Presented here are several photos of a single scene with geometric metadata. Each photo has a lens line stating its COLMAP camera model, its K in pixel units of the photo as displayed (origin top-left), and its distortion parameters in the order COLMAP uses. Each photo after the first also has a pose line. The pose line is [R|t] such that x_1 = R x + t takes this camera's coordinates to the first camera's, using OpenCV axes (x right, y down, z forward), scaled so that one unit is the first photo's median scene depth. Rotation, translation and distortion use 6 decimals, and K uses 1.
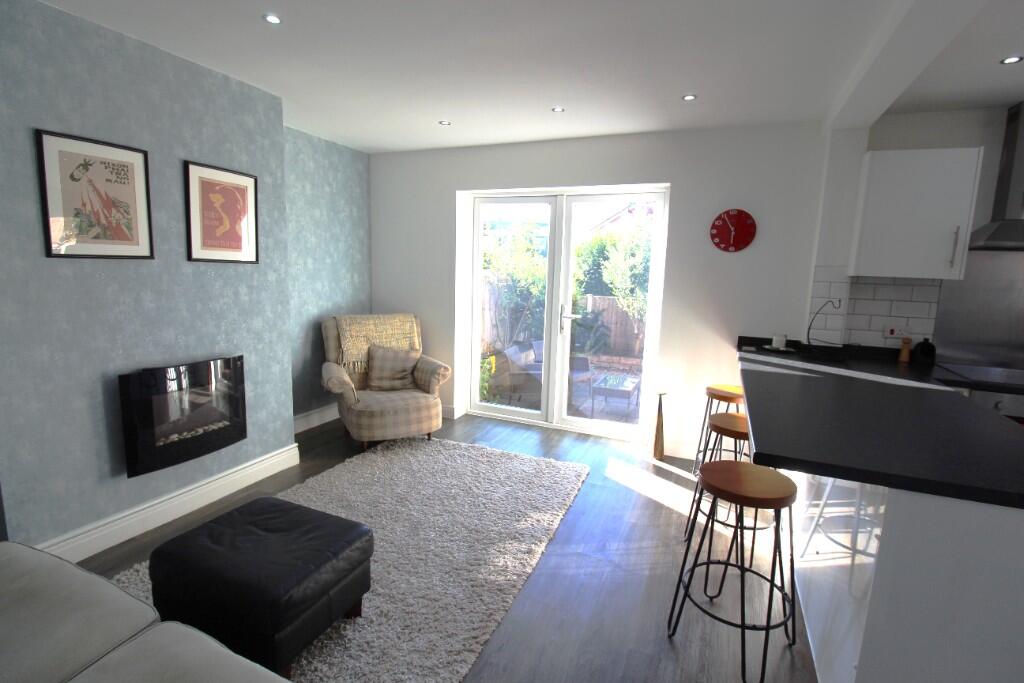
lens RADIAL K [[473.8, 0, 517.3], [0, 473.8, 337.5], [0, 0, 1]] dist [-0.000363, -0.011164]
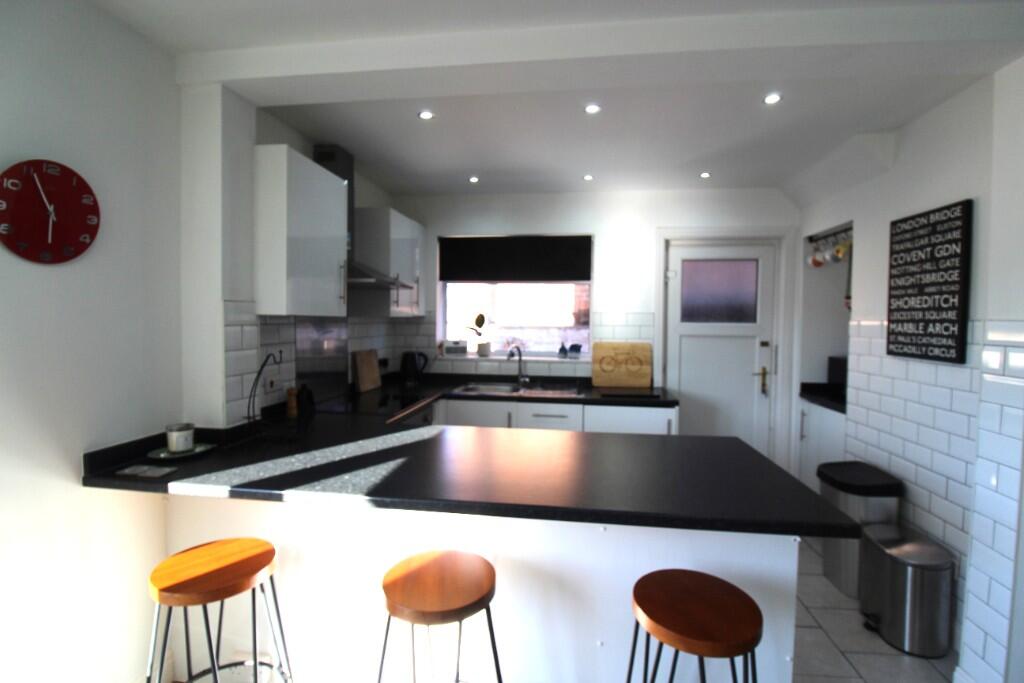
lens RADIAL K [[473.8, 0, 517.3], [0, 473.8, 337.5], [0, 0, 1]] dist [-0.000363, -0.011164]
pose [[-0.269955, -0.073821, 0.960039, -0.055769], [0.116909, 0.987167, 0.108781, -0.116727], [-0.955749, 0.141604, -0.257860, 0.746345]]
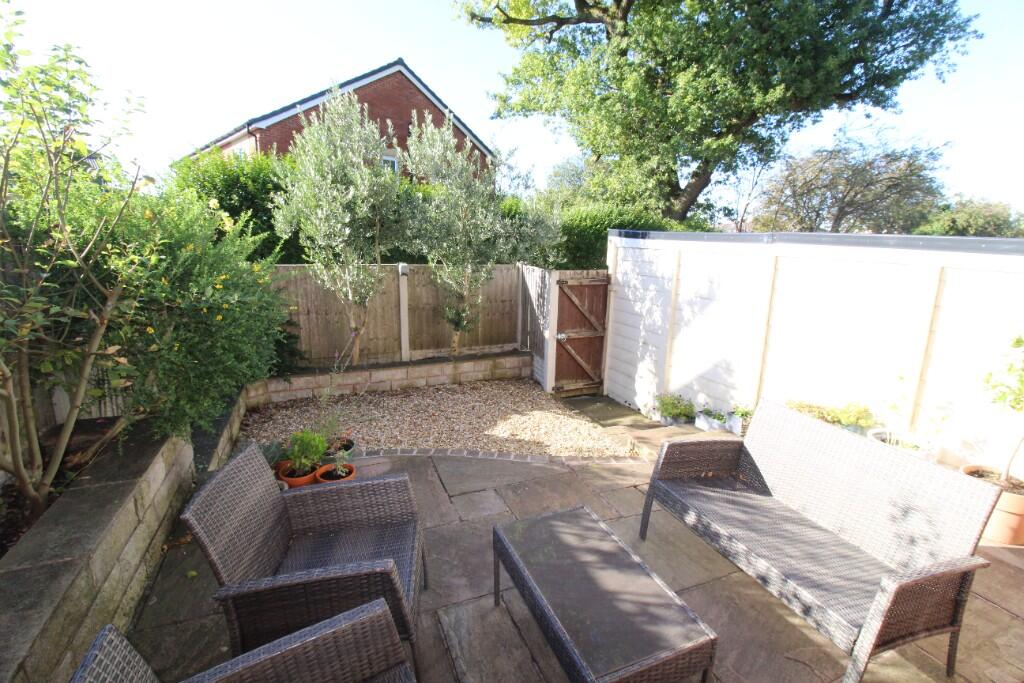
lens RADIAL K [[473.8, 0, 517.3], [0, 473.8, 337.5], [0, 0, 1]] dist [-0.000363, -0.011164]
pose [[0.715126, -0.158343, 0.680824, 0.013625], [0.097264, 0.987070, 0.127404, -0.161199], [-0.692195, -0.024890, 0.721281, 1.470001]]
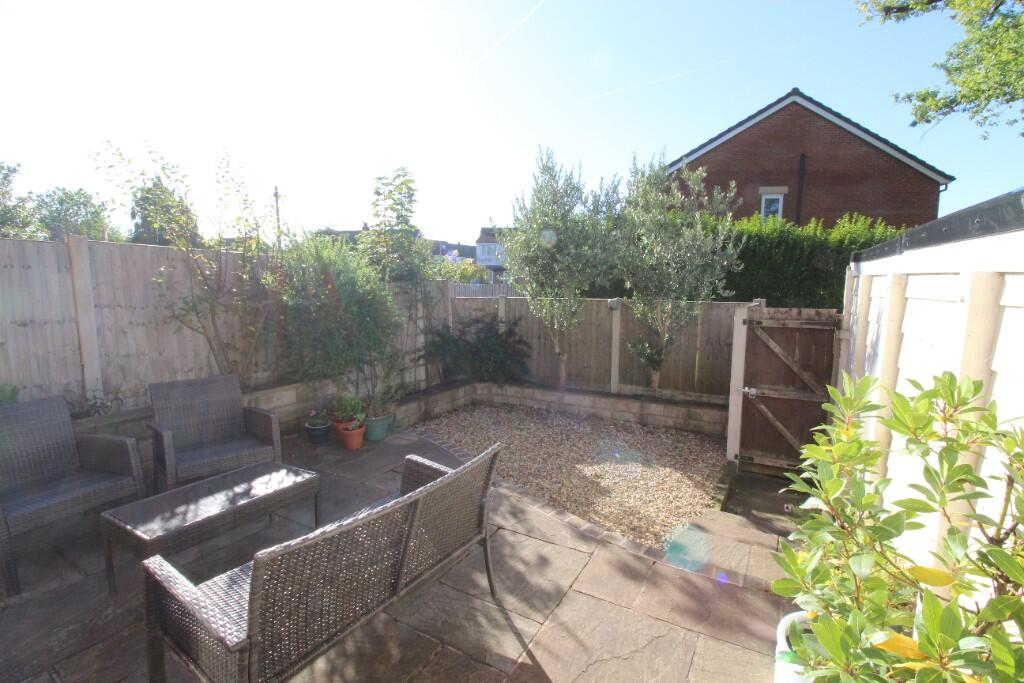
lens RADIAL K [[473.8, 0, 517.3], [0, 473.8, 337.5], [0, 0, 1]] dist [-0.000363, -0.011164]
pose [[0.989363, -0.012077, -0.144963, 0.929625], [0.008436, 0.999634, -0.025707, -0.043061], [0.145221, 0.024210, 0.989103, 1.140396]]
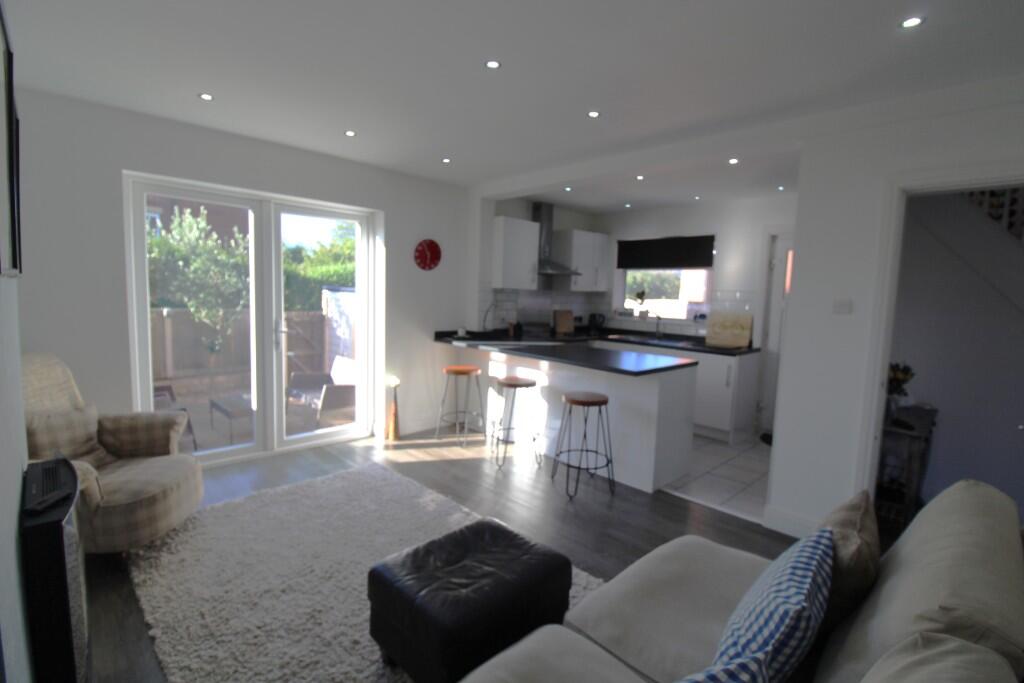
lens RADIAL K [[473.8, 0, 517.3], [0, 473.8, 337.5], [0, 0, 1]] dist [-0.000363, -0.011164]
pose [[0.376586, -0.108287, 0.920031, -0.743142], [0.111095, 0.991256, 0.071197, -0.059842], [-0.919696, 0.075399, 0.385324, 0.264051]]
